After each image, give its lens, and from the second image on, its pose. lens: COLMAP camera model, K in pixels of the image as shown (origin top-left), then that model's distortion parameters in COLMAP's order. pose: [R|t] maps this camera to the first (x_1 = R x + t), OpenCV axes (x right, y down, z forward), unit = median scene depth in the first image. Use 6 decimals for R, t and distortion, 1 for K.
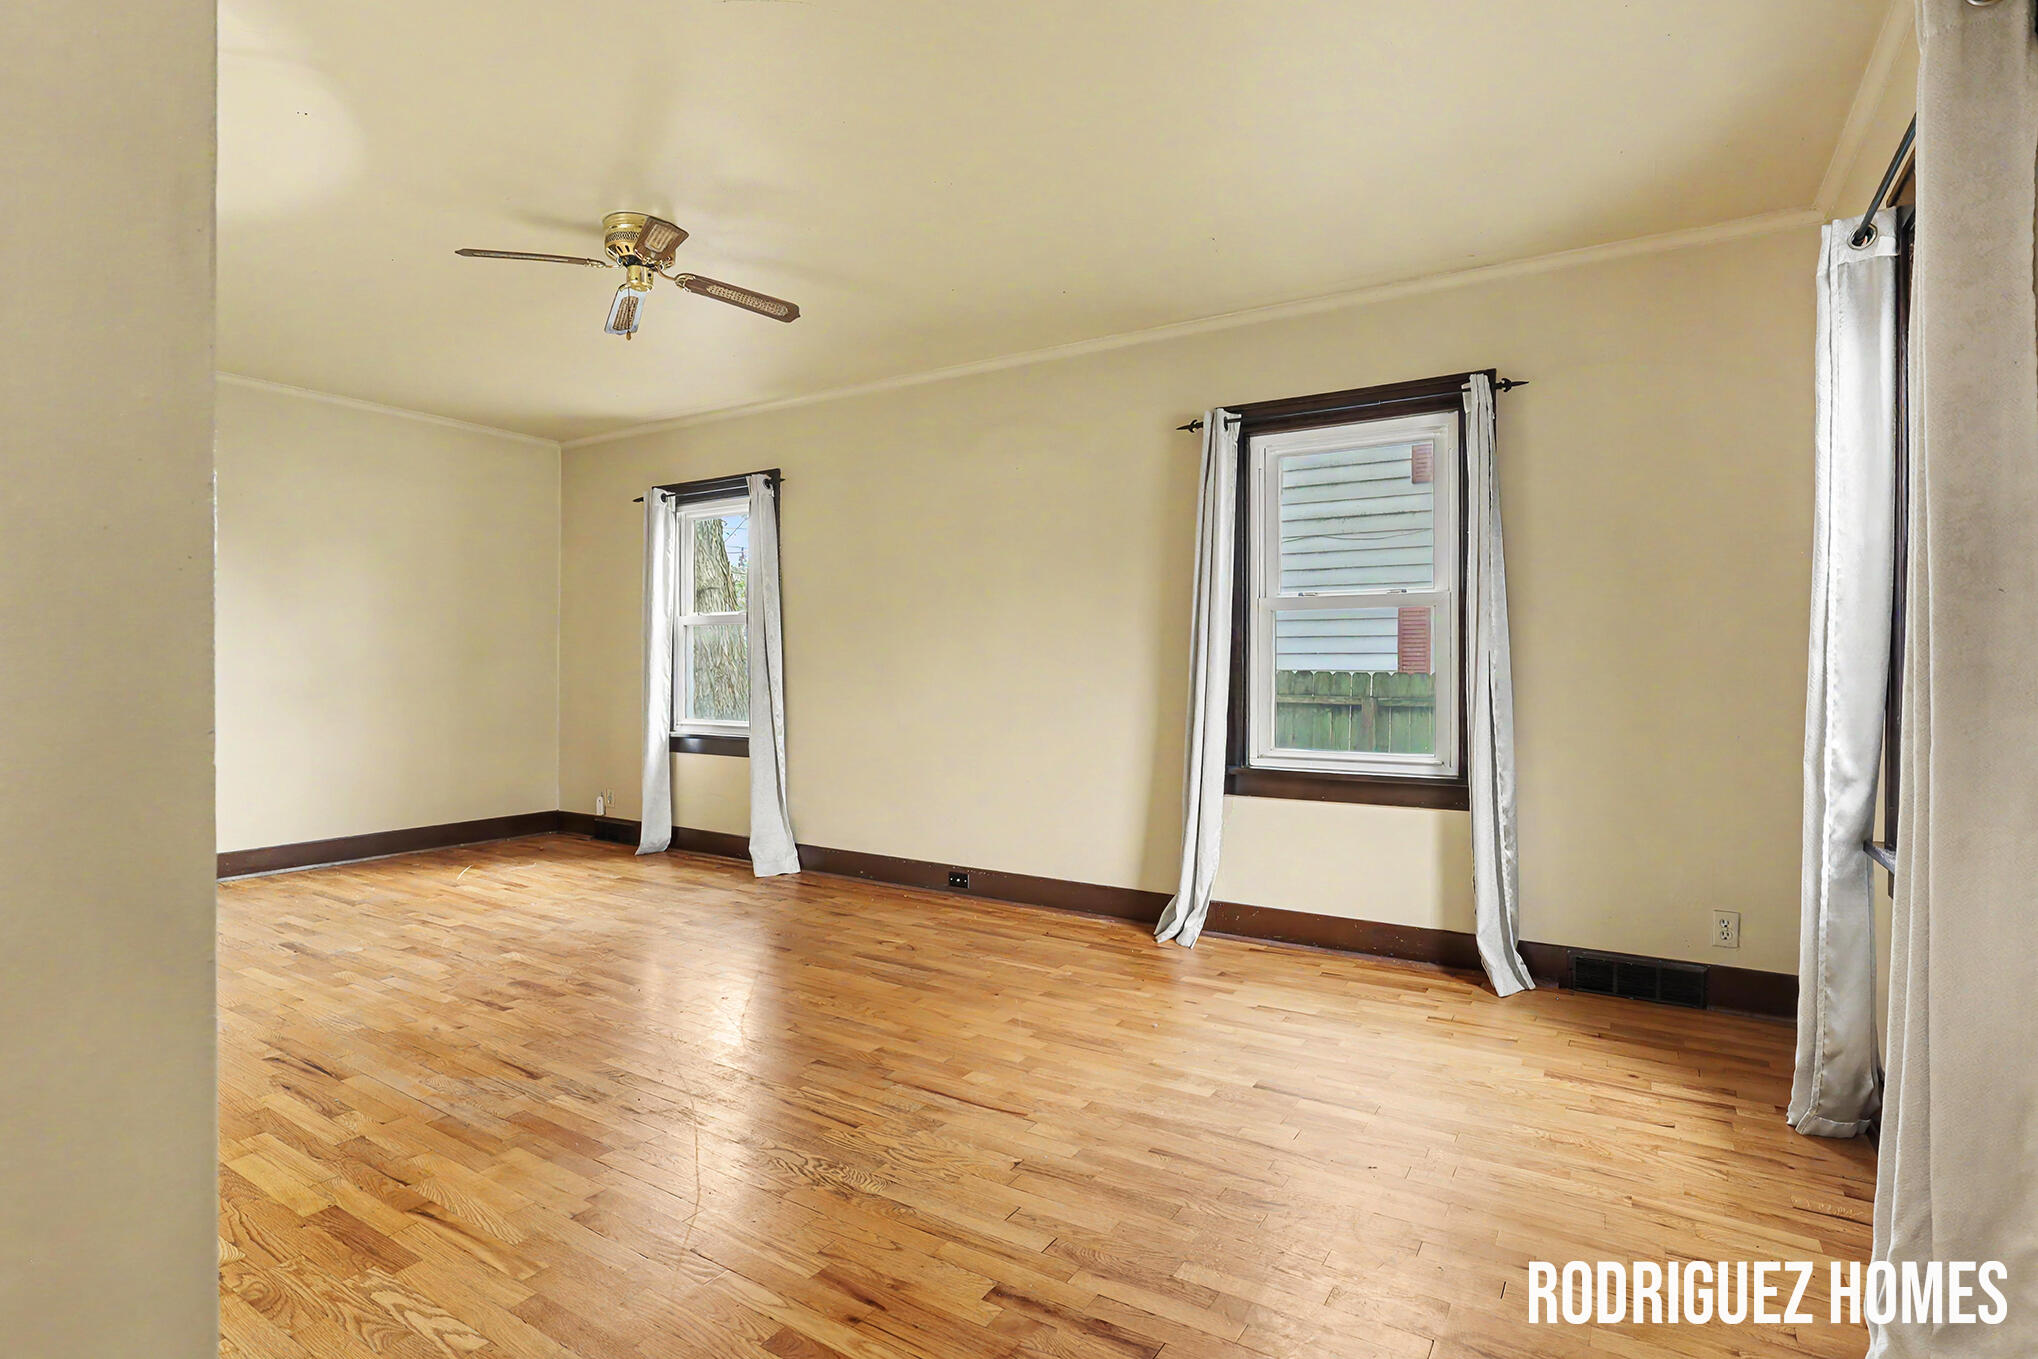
lens RADIAL K [[1015.4, 0, 1011.5], [0, 1015.4, 672.3], [0, 0, 1]] dist [-0.017416, 0.001566]
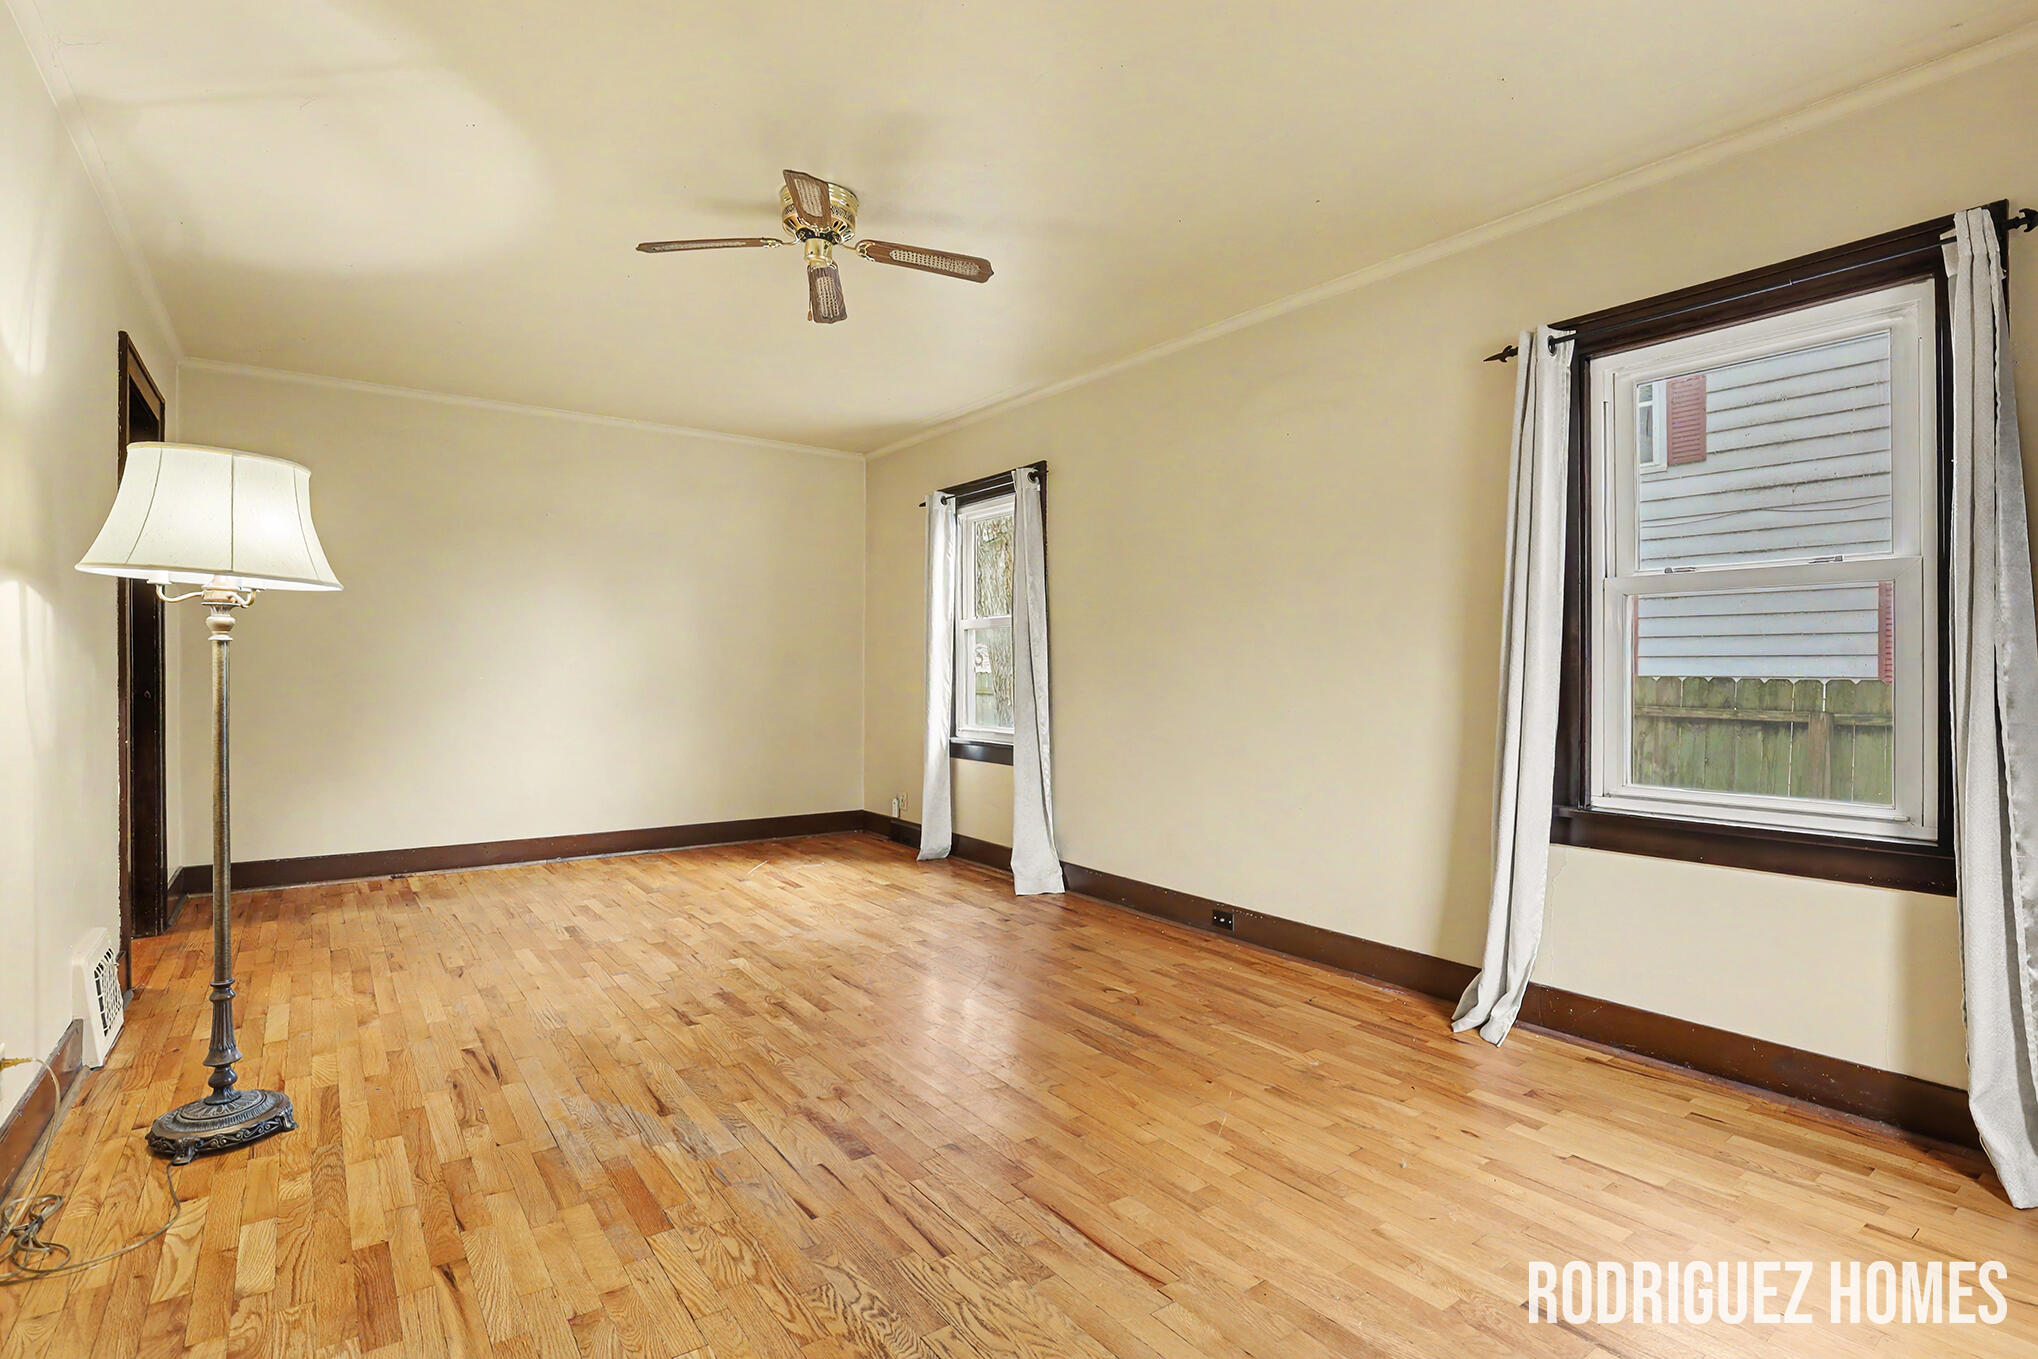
lens RADIAL K [[991.7, 0, 1010.4], [0, 991.7, 672.5], [0, 0, 1]] dist [-0.028925, 0.005965]
pose [[0.930320, 0.001129, -0.366748, 0.116072], [-0.002959, 0.999986, -0.004427, -0.000829], [0.366738, 0.005204, 0.930310, 0.202947]]
